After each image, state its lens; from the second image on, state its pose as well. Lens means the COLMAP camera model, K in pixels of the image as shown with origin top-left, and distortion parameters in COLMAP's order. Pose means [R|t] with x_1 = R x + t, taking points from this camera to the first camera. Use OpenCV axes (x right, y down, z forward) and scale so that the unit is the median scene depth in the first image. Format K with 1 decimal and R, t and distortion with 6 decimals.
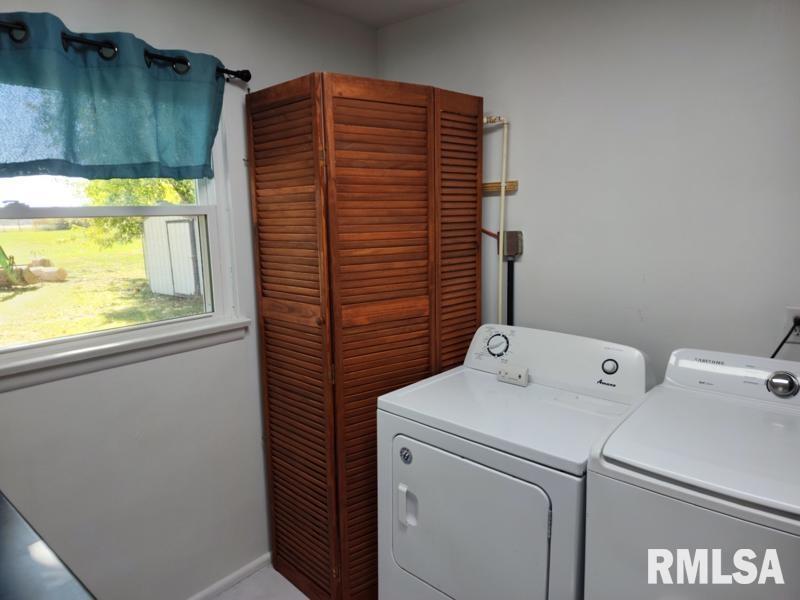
lens RADIAL K [[537.2, 0, 394.0], [0, 537.2, 288.6], [0, 0, 1]] dist [0.078634, -0.074055]
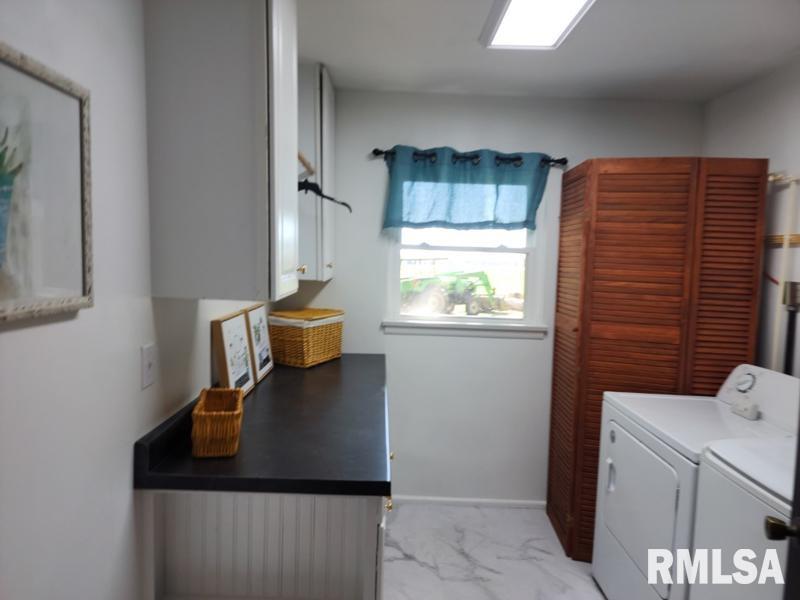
lens RADIAL K [[537.2, 0, 401.5], [0, 537.2, 306.8], [0, 0, 1]] dist [0.078634, -0.074055]
pose [[0.678697, 0.115177, -0.725331, 0.558158], [-0.158153, 0.987375, 0.008802, 0.059084], [0.717187, 0.108739, 0.688344, -0.301258]]
